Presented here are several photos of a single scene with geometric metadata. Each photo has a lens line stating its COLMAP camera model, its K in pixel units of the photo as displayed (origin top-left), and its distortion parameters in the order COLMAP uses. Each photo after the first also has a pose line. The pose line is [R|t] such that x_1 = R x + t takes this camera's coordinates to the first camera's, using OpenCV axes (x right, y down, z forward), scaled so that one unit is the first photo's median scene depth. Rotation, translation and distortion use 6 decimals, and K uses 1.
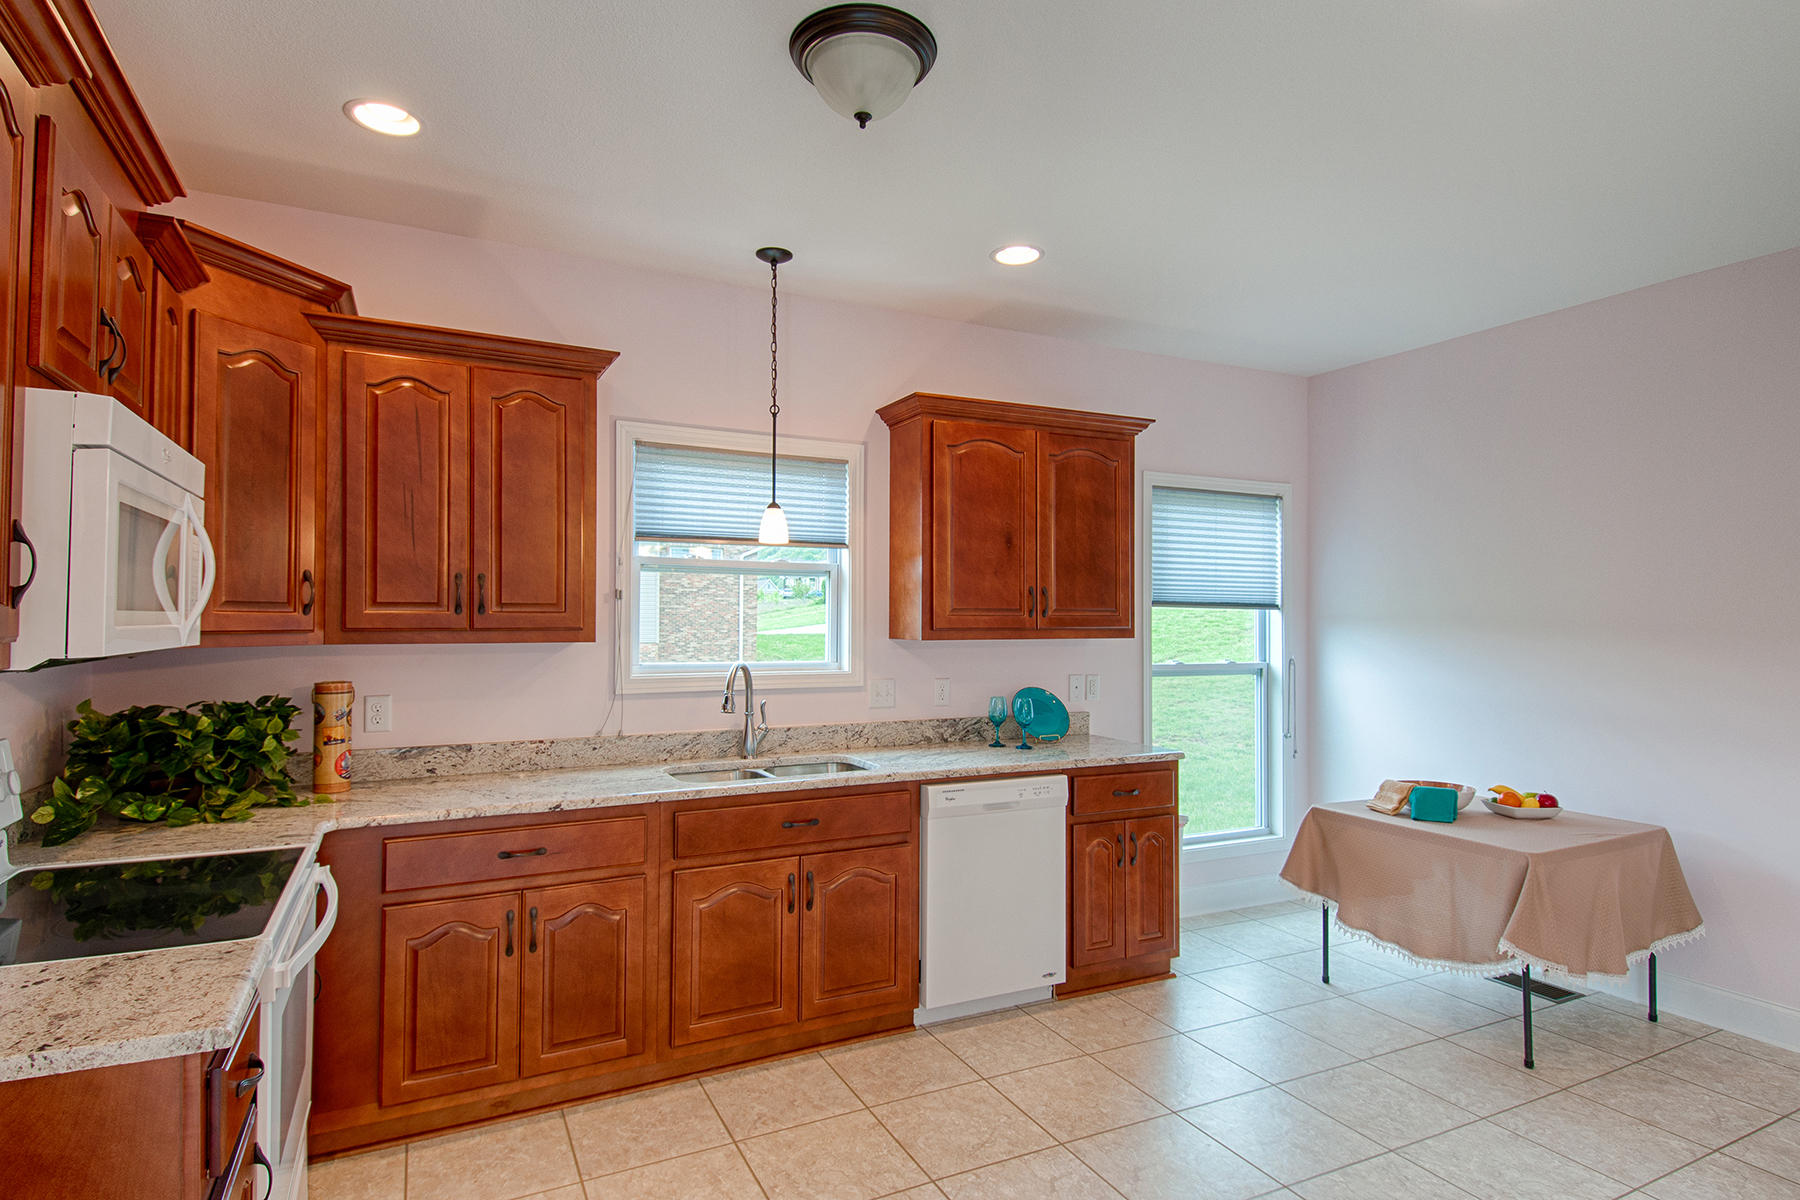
lens RADIAL K [[957.5, 0, 901.1], [0, 957.5, 603.3], [0, 0, 1]] dist [0.029743, -0.020846]
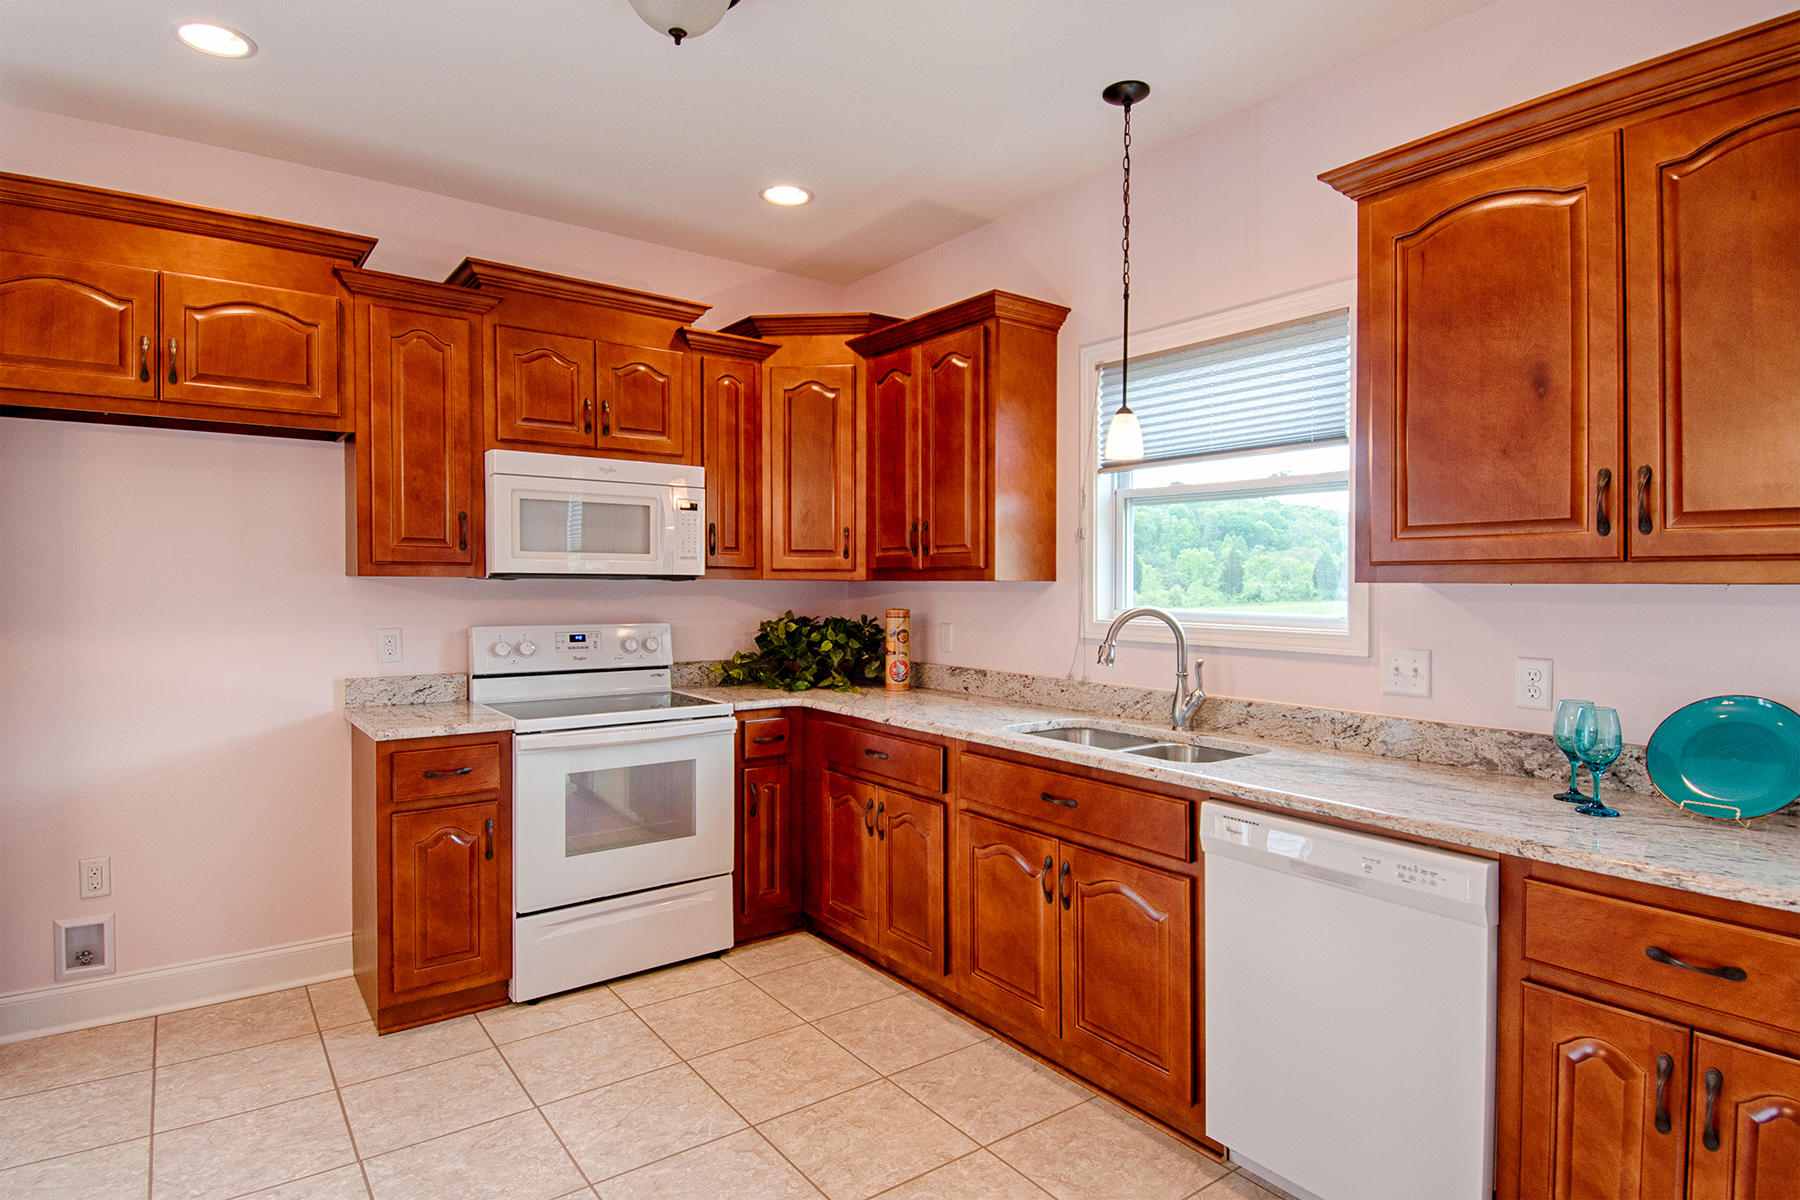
lens RADIAL K [[957.5, 0, 885.6], [0, 957.5, 600.7], [0, 0, 1]] dist [0.029743, -0.020846]
pose [[0.156778, 0.015531, -0.987512, 0.634117], [0.007957, 0.999824, 0.016988, 0.040981], [0.987602, -0.010521, 0.156626, 0.676342]]
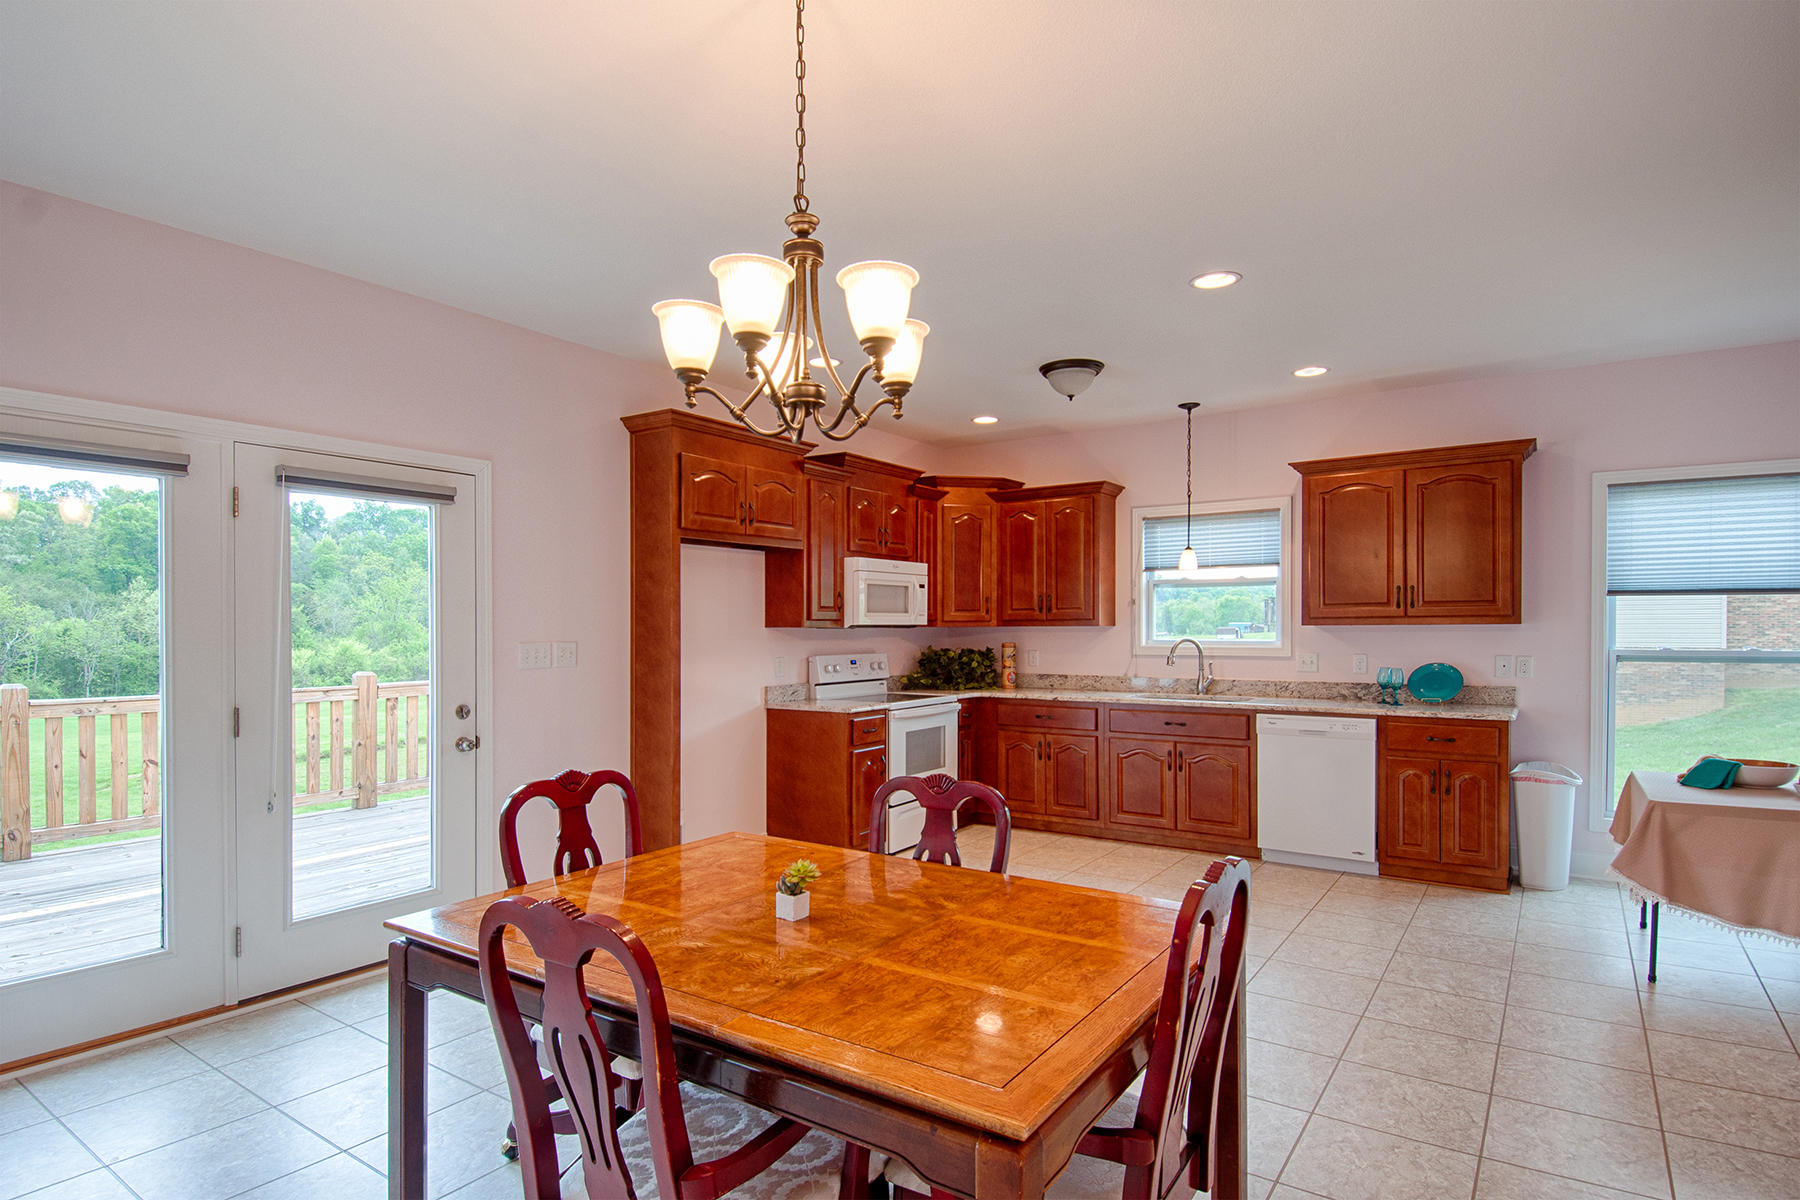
lens RADIAL K [[957.5, 0, 841.7], [0, 957.5, 645.1], [0, 0, 1]] dist [0.029743, -0.020846]
pose [[0.439726, 0.010496, -0.898070, 1.177351], [0.018472, 0.999614, 0.020728, 0.026823], [0.897942, -0.025704, 0.439363, -0.351903]]
